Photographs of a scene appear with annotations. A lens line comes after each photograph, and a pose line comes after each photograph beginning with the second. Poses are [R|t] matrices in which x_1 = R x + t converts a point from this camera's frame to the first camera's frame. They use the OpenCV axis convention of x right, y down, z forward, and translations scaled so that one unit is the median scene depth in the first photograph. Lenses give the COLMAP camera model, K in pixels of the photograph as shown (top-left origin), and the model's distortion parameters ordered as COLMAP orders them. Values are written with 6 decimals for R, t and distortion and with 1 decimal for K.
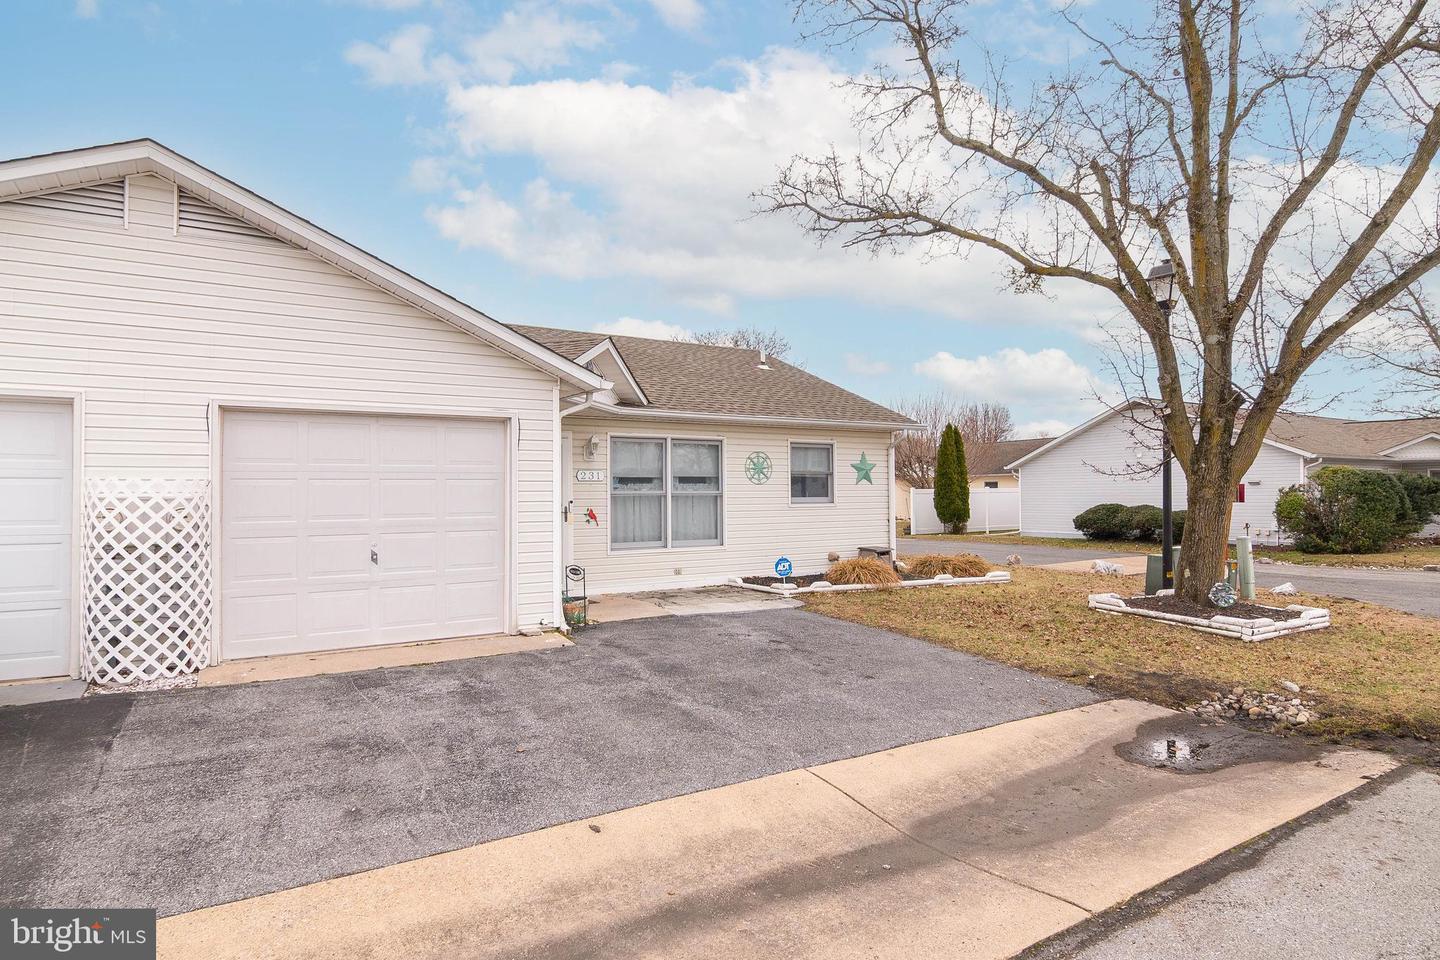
lens RADIAL K [[774.7, 0, 701.9], [0, 774.7, 480.4], [0, 0, 1]] dist [-0.004296, -0.005594]
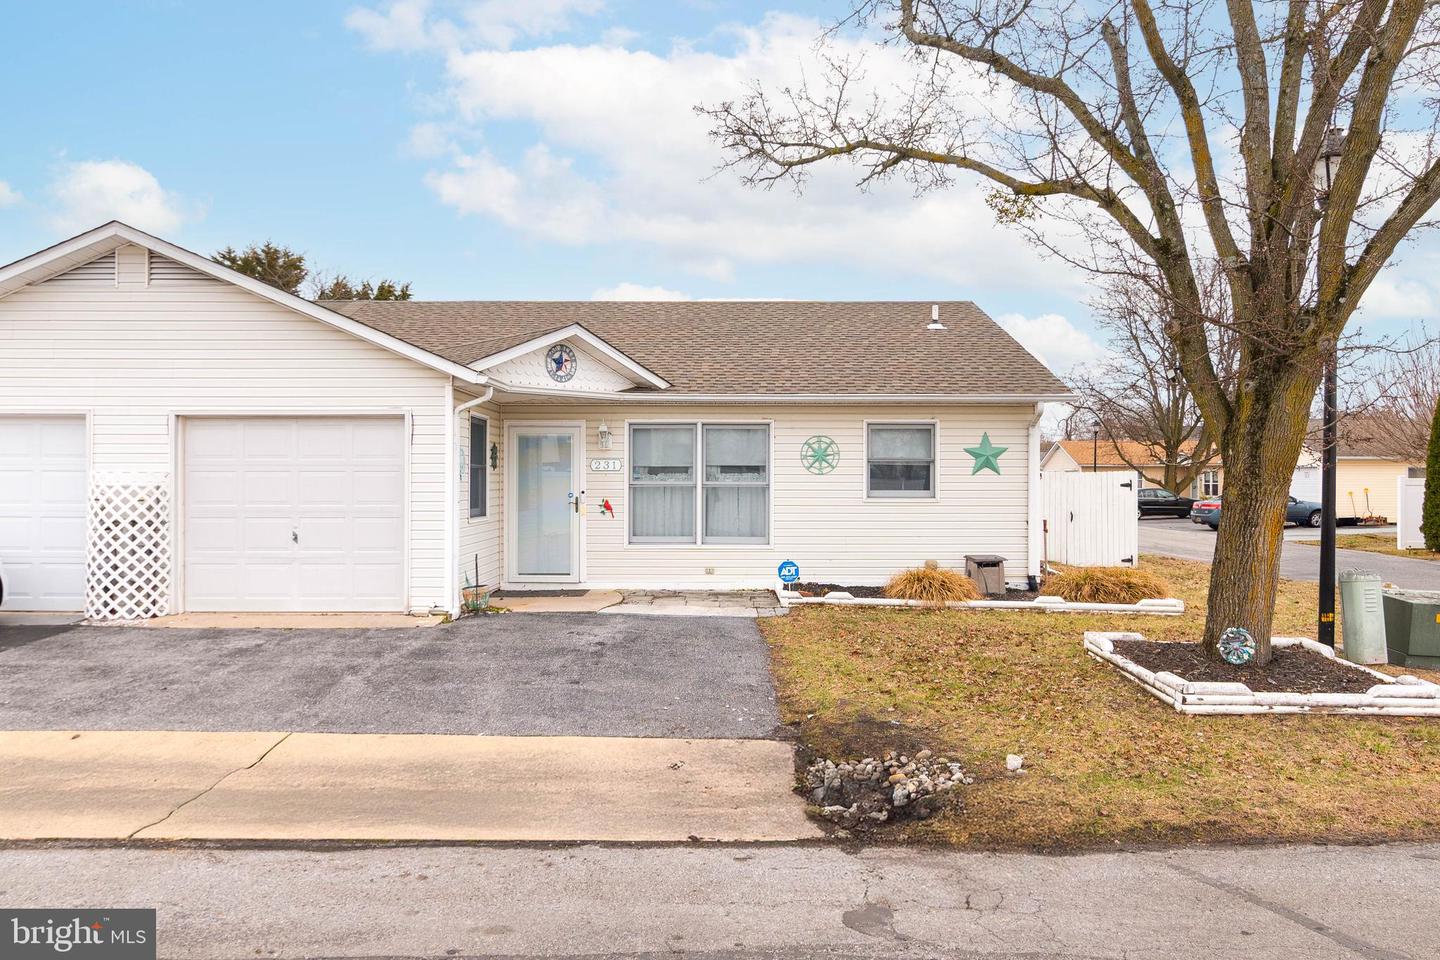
lens RADIAL K [[955.9, 0, 715.1], [0, 955.9, 480.9], [0, 0, 1]] dist [-0.006615, 0.008832]
pose [[0.859185, 0.008557, -0.511594, 0.787588], [0.001635, 0.999809, 0.019468, -0.012965], [0.511663, -0.017563, 0.859007, 0.068744]]
